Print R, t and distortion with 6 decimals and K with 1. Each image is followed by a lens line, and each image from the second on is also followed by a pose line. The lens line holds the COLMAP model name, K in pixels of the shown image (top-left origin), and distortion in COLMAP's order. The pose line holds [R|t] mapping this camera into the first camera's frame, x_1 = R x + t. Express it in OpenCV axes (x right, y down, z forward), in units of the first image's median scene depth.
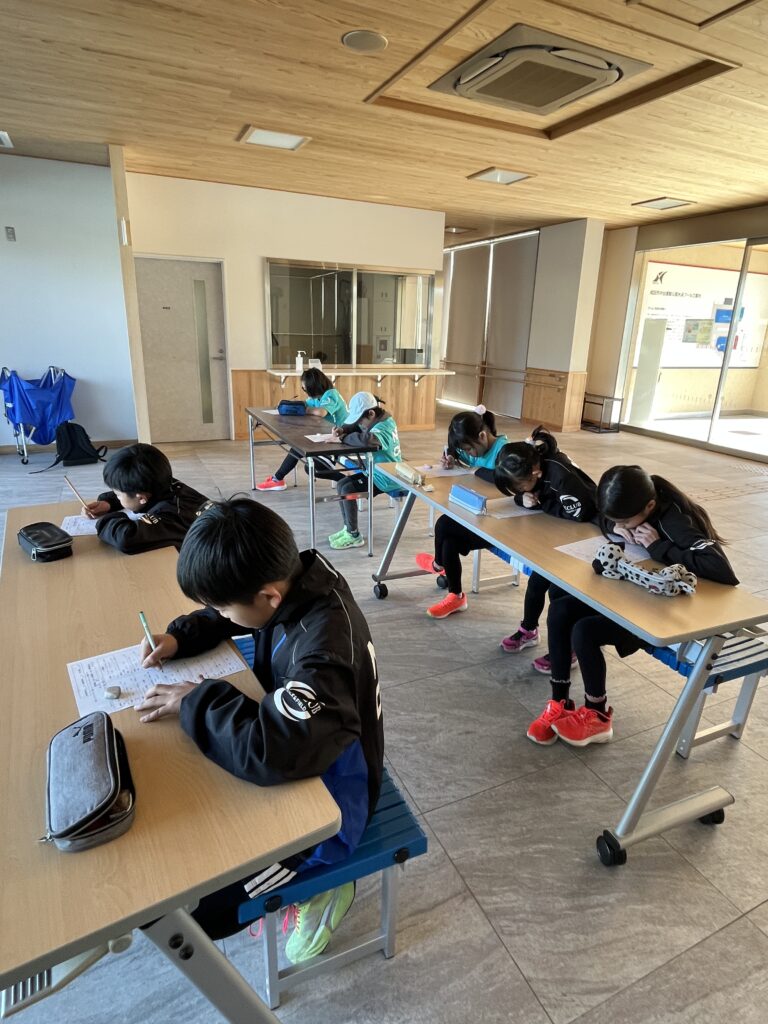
lens RADIAL K [[572.2, 0, 384.0], [0, 572.2, 512.0], [0, 0, 1]] dist [-0.001741, 0.000391]
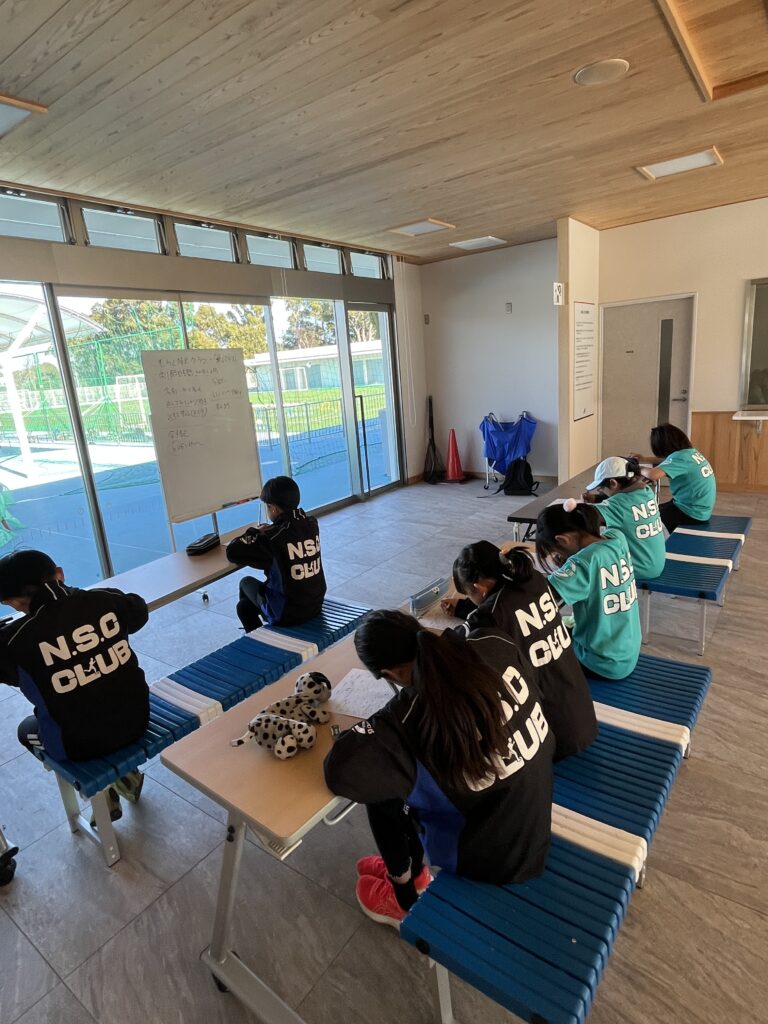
lens RADIAL K [[572.2, 0, 384.0], [0, 572.2, 512.0], [0, 0, 1]] dist [-0.001741, 0.000391]
pose [[0.476550, 0.152693, -0.865786, 0.429814], [-0.183771, 0.980347, 0.071745, -0.099181], [0.859726, 0.124916, 0.495245, 0.225692]]
